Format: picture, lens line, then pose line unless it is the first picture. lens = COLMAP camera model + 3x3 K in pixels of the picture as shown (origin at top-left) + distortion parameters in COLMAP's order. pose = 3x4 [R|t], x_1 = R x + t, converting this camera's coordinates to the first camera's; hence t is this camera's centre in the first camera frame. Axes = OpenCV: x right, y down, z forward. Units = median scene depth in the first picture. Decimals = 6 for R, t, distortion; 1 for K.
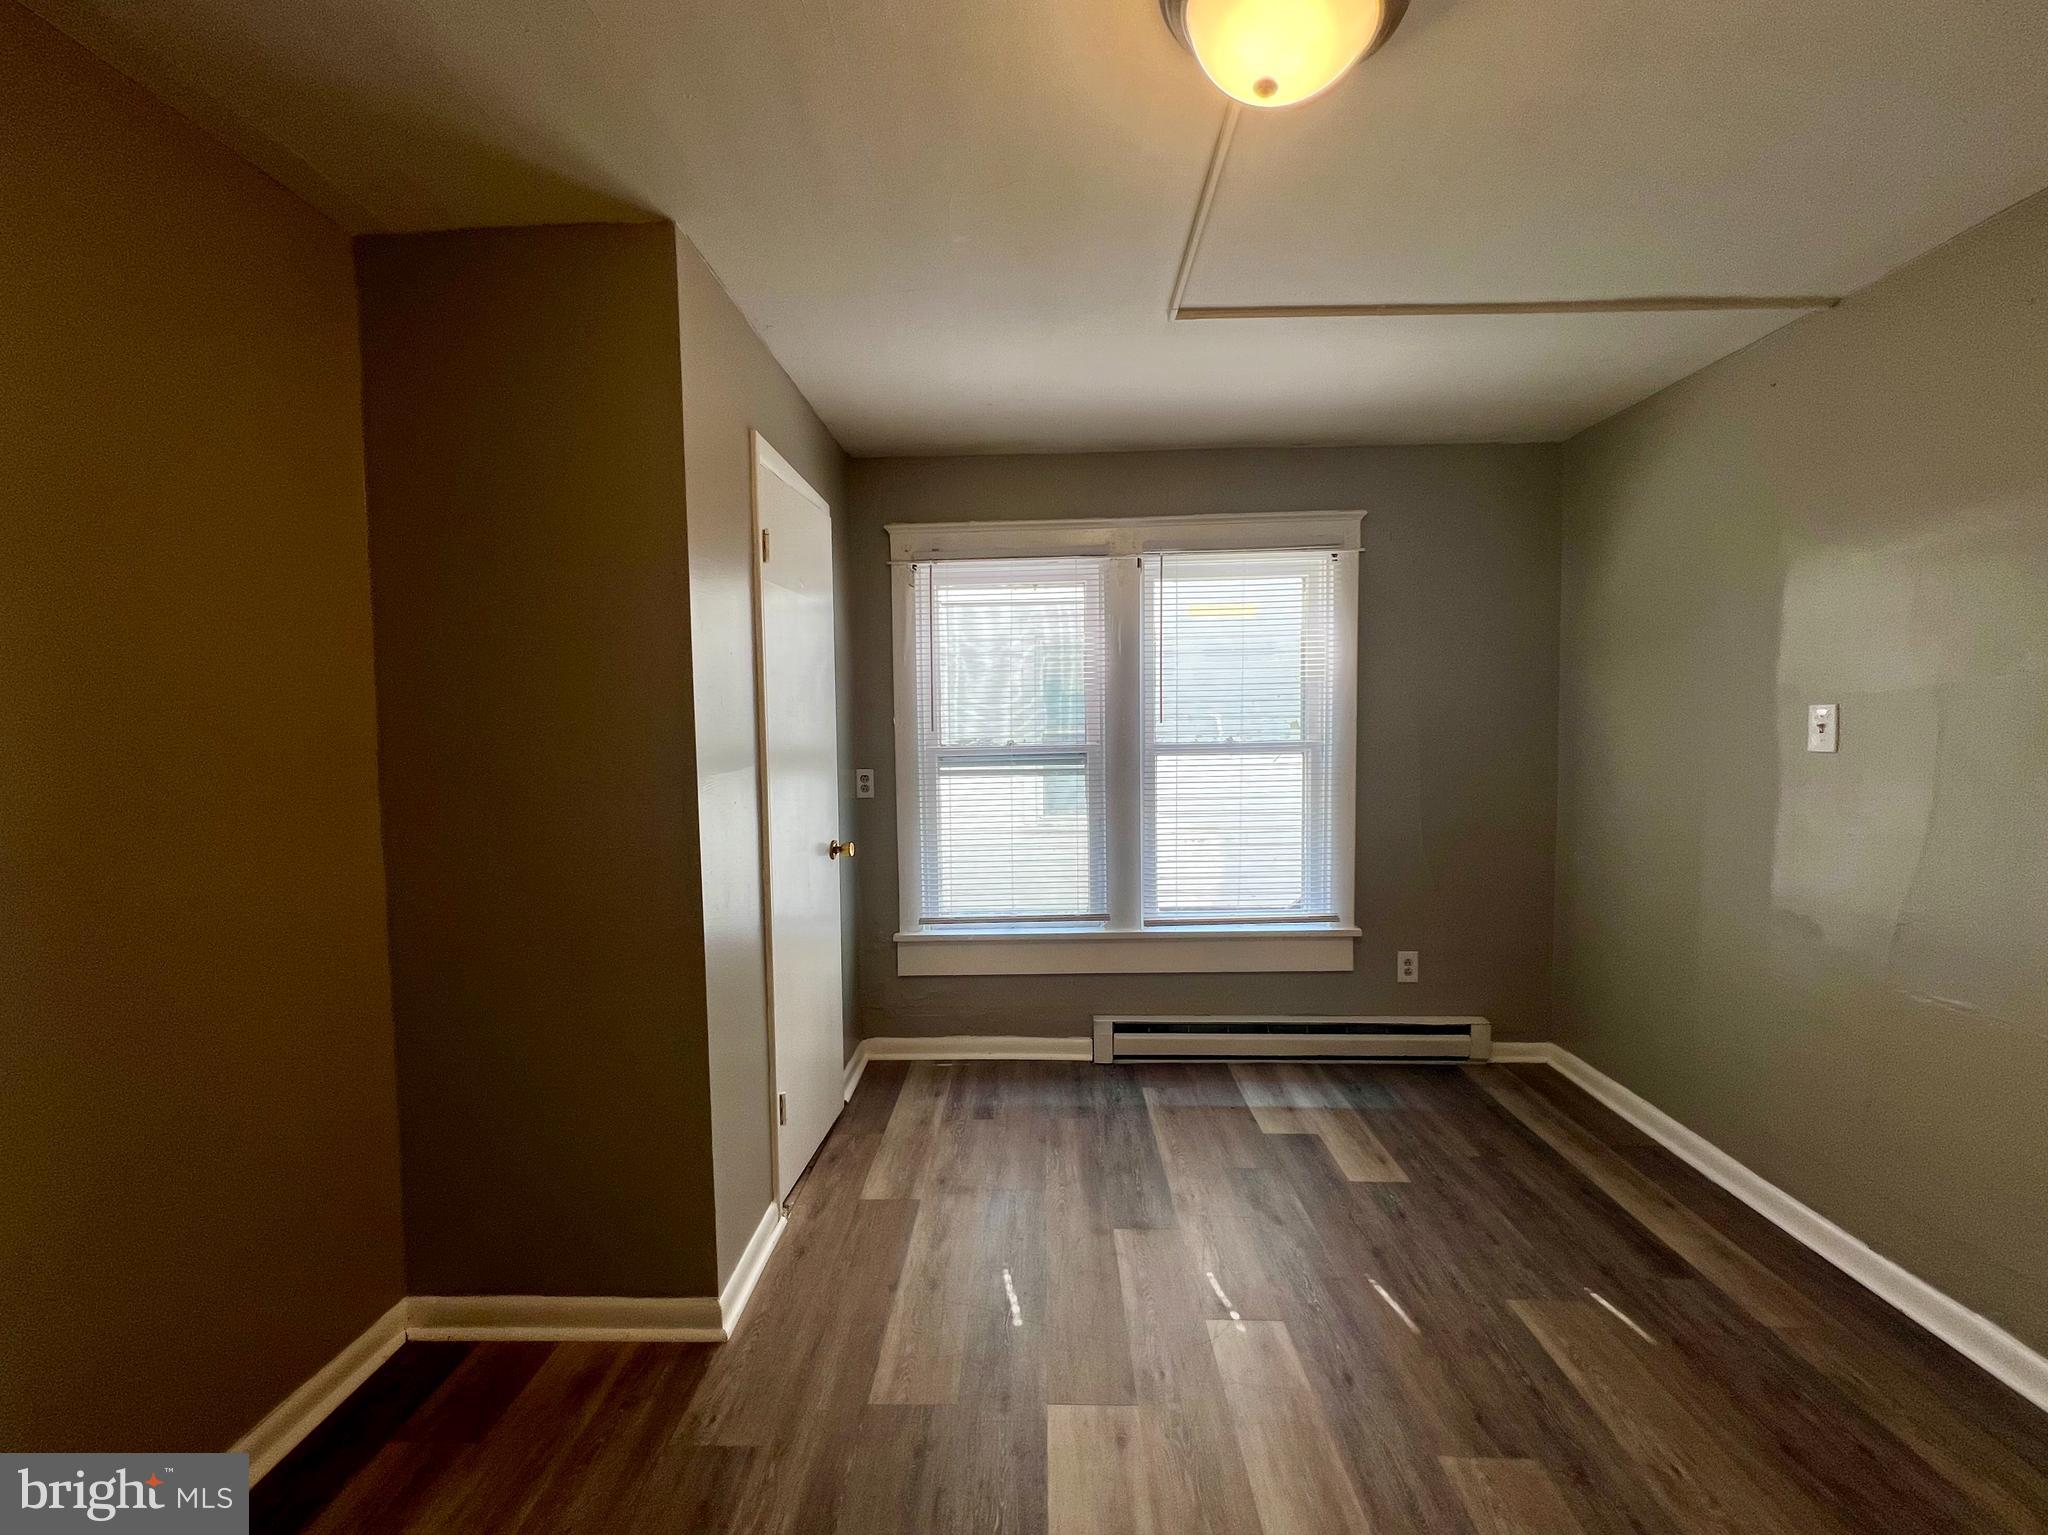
lens RADIAL K [[827.2, 0, 1015.4], [0, 827.2, 758.2], [0, 0, 1]] dist [0.003718, 0.000512]
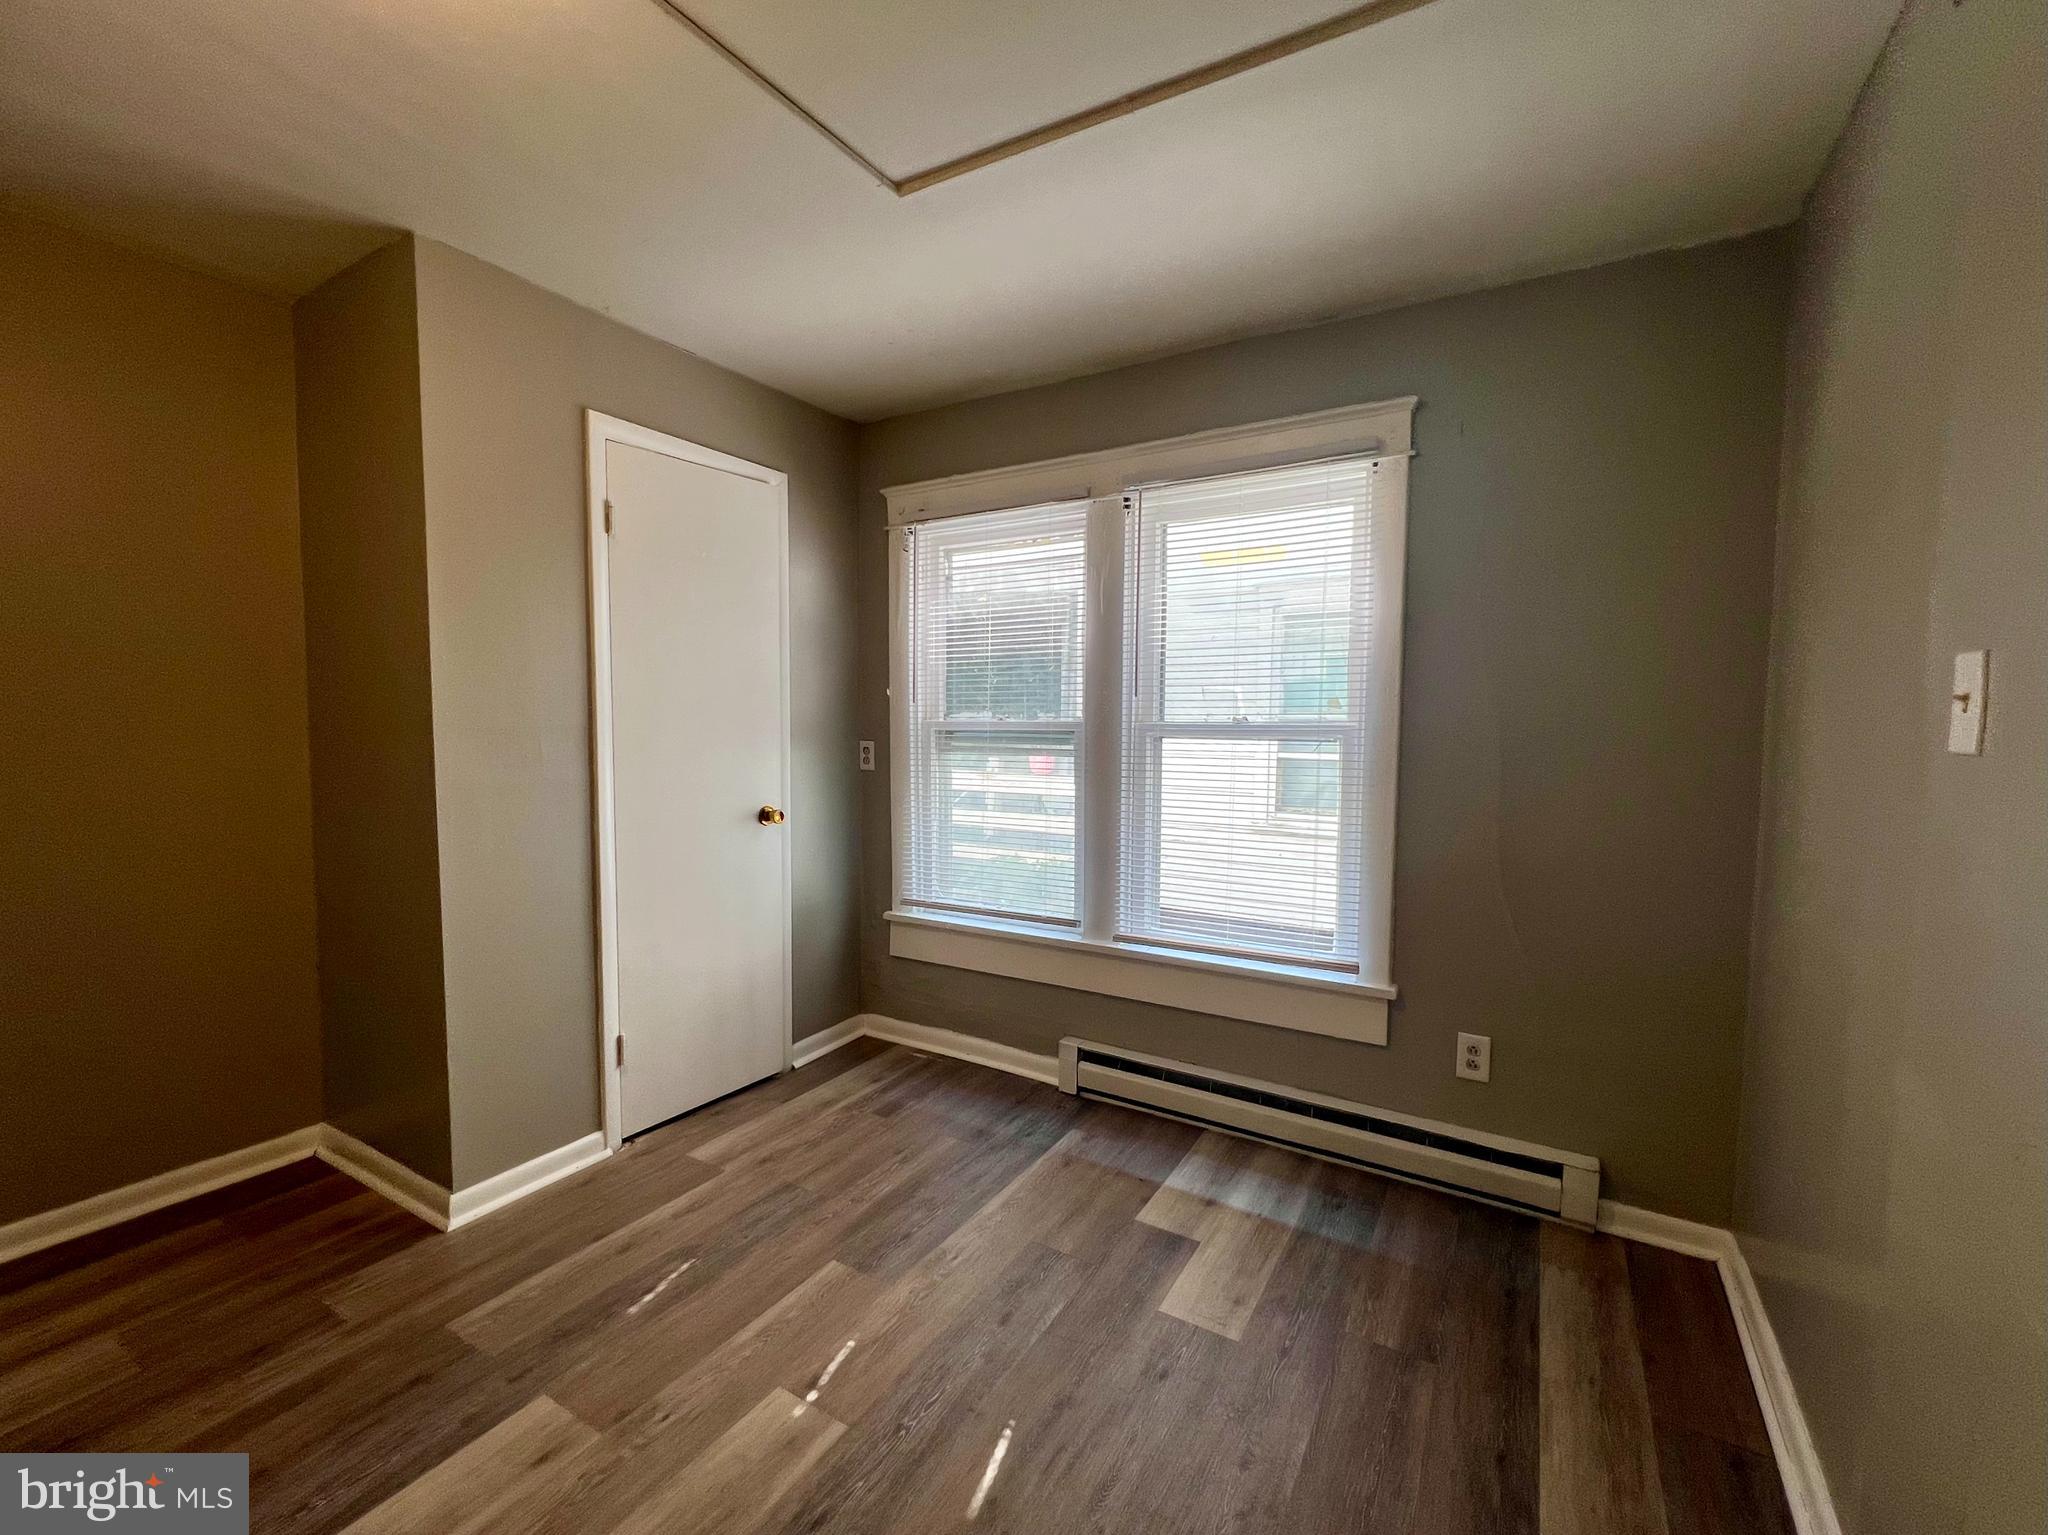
lens RADIAL K [[854.6, 0, 1023.9], [0, 854.6, 757.8], [0, 0, 1]] dist [0.000364, 0.000124]
pose [[0.874742, 0.044282, -0.482562, 0.481431], [-0.038505, 0.999019, 0.021876, 0.003785], [0.483057, -0.000555, 0.875589, 0.203413]]
